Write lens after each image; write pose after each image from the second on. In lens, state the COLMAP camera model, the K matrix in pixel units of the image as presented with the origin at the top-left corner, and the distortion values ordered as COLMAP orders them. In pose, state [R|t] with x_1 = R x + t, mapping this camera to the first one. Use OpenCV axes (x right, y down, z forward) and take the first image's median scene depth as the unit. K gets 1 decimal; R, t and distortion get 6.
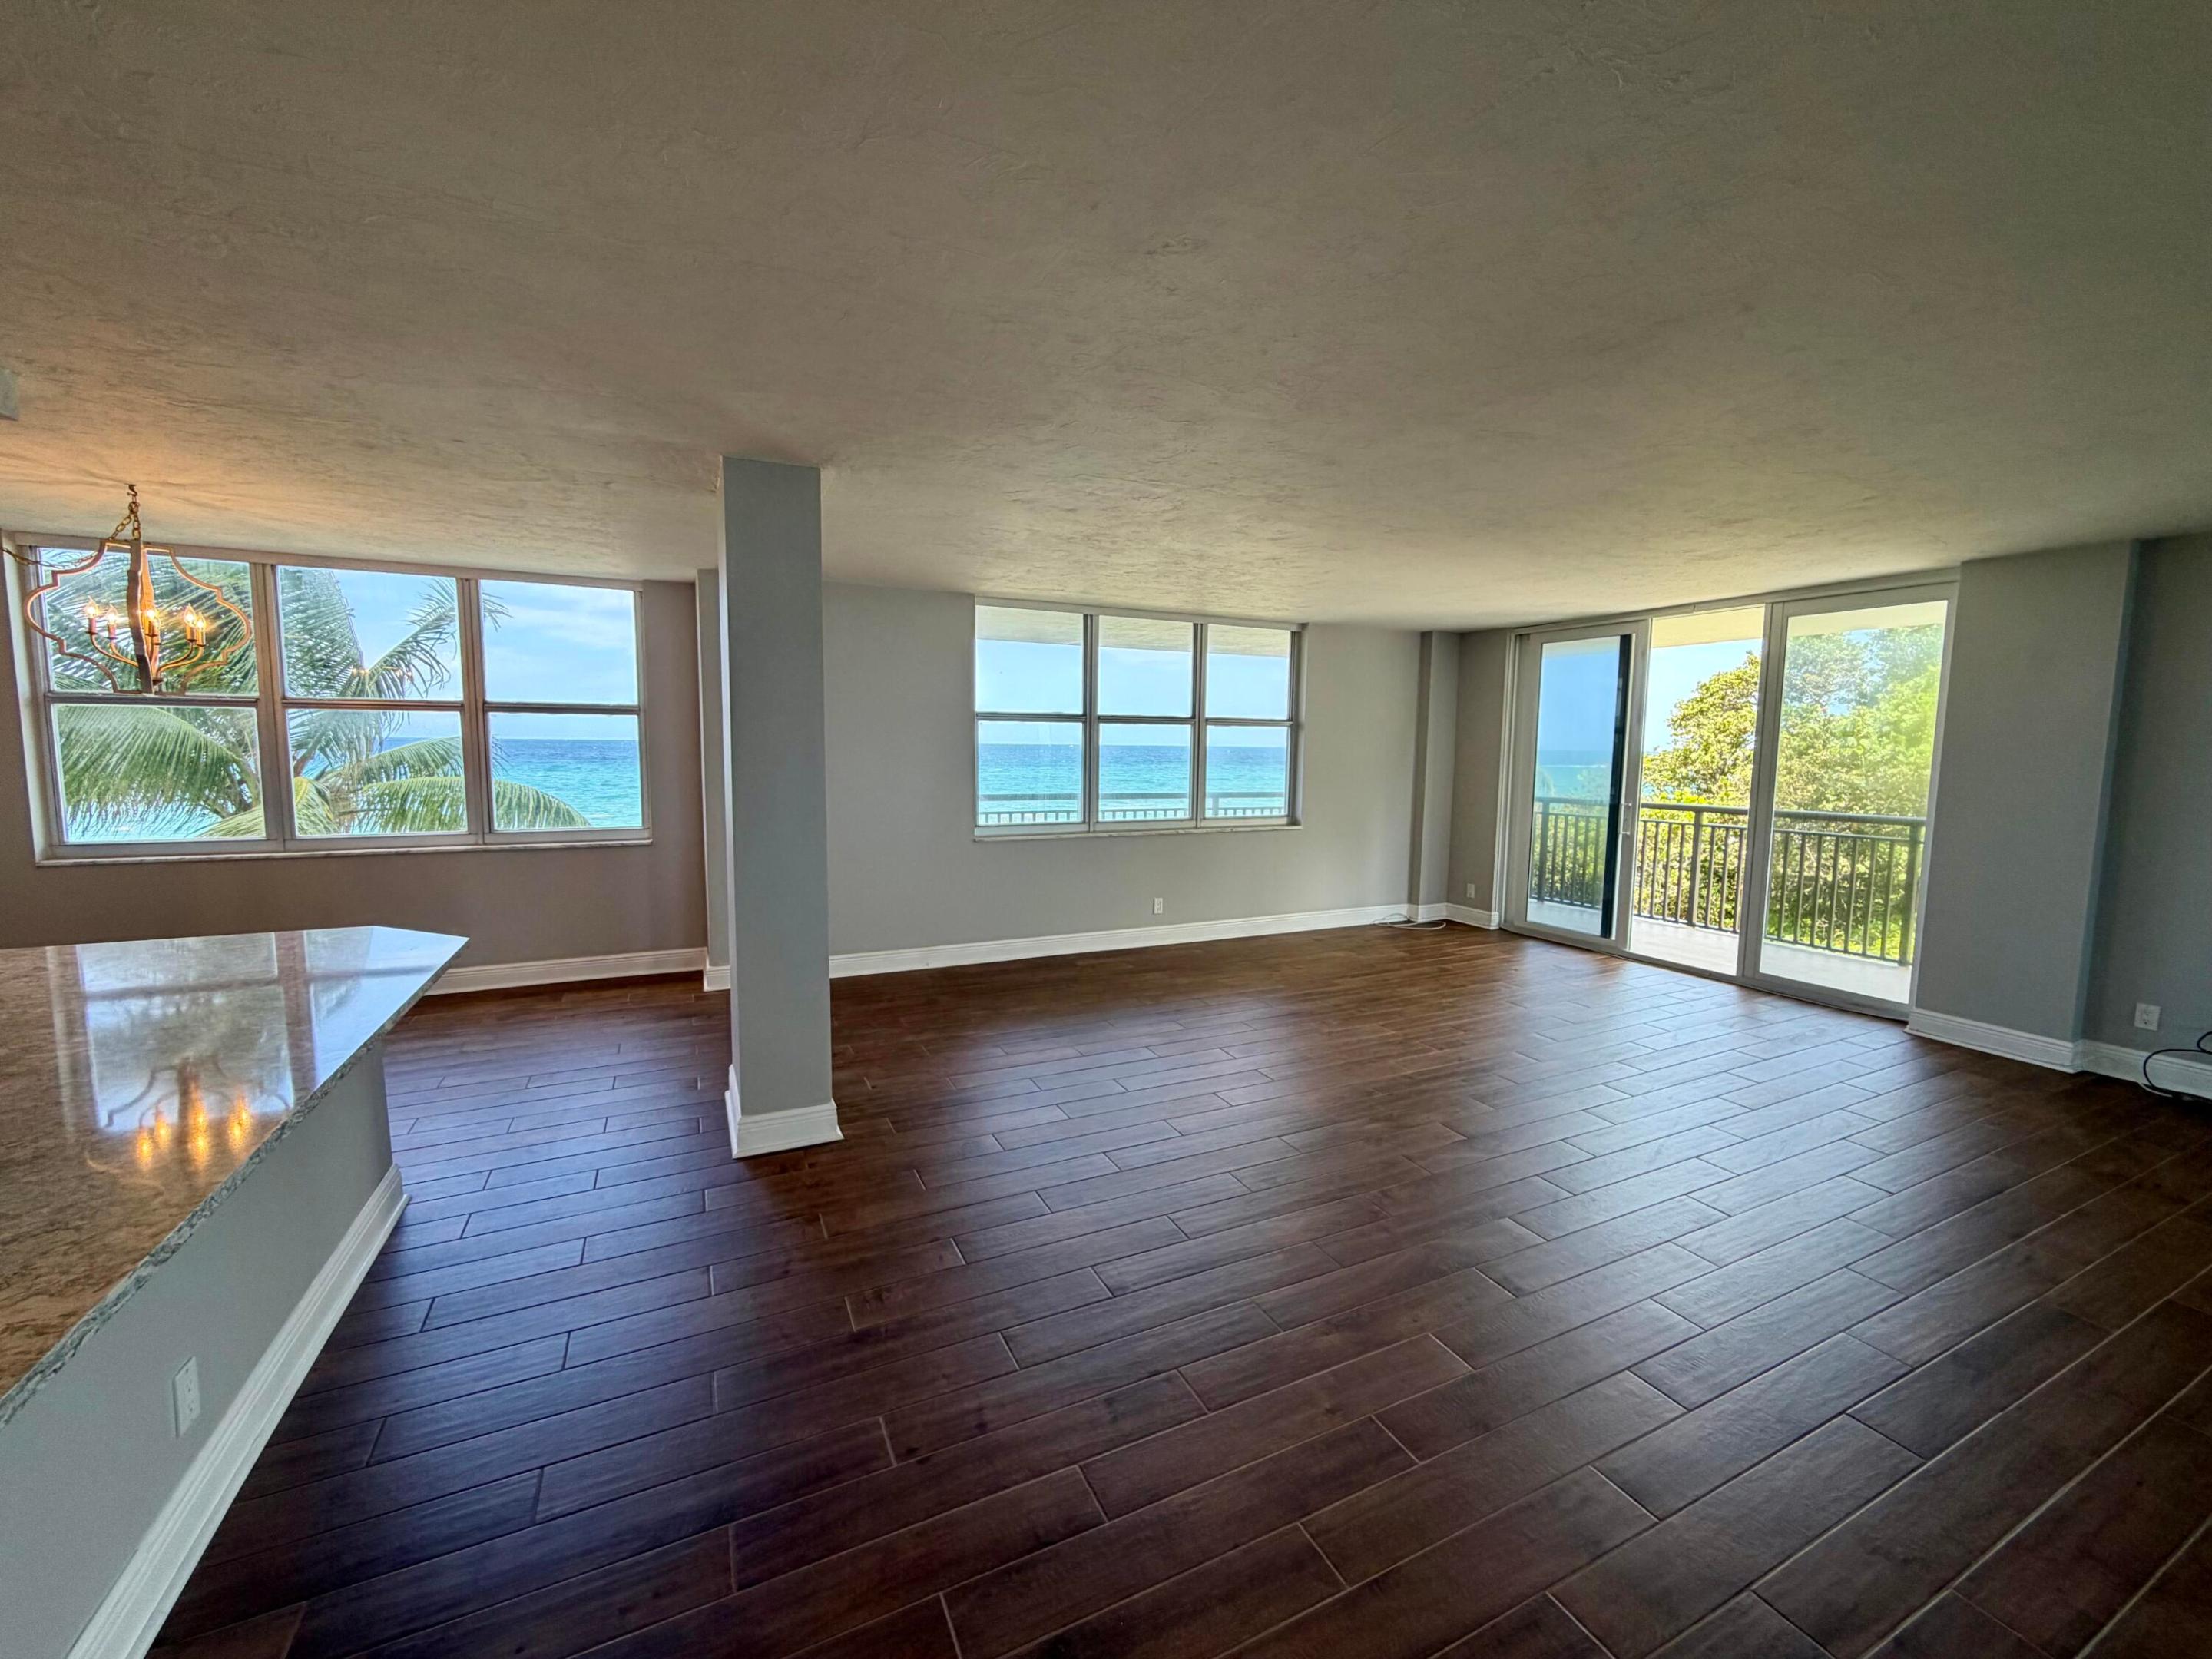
lens RADIAL K [[891.7, 0, 1100.6], [0, 891.7, 827.5], [0, 0, 1]] dist [0.002166, -0.000592]
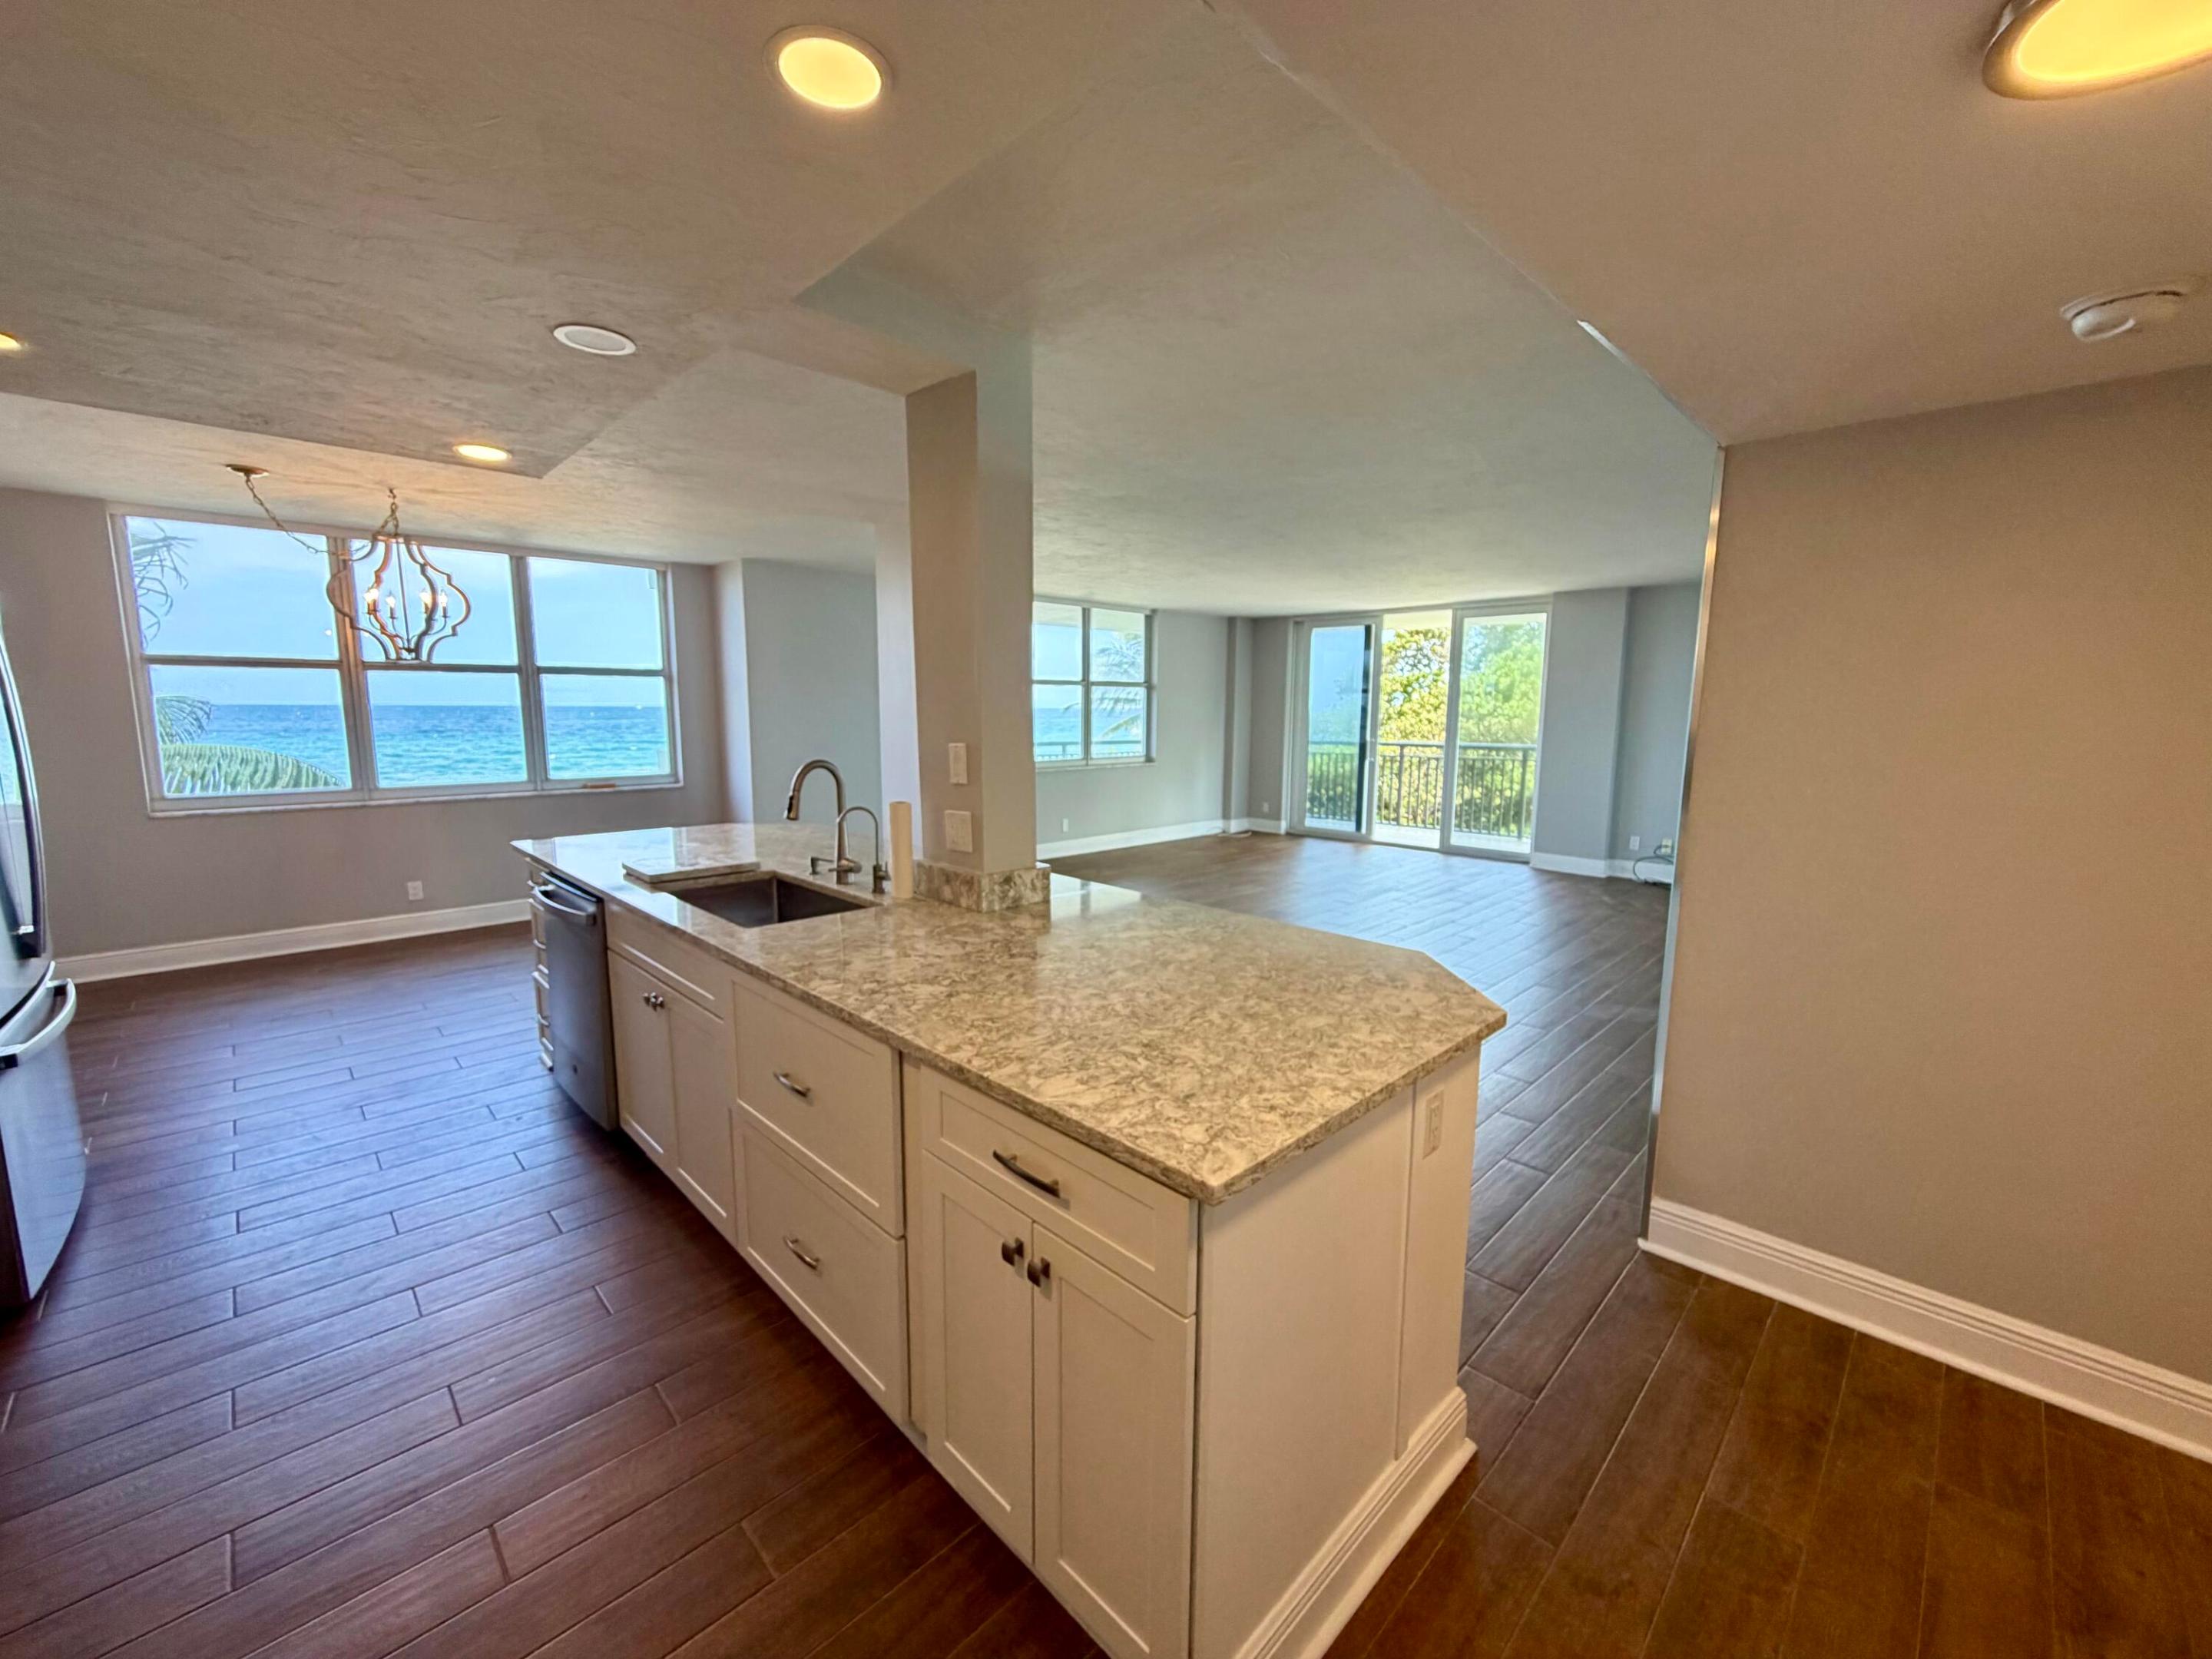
lens RADIAL K [[891.7, 0, 1107.7], [0, 891.7, 825.2], [0, 0, 1]] dist [0.002166, -0.000592]
pose [[0.945310, -0.048673, 0.322522, -0.448051], [0.035217, 0.998254, 0.047430, 0.041778], [-0.324267, -0.033477, 0.945373, -0.387568]]
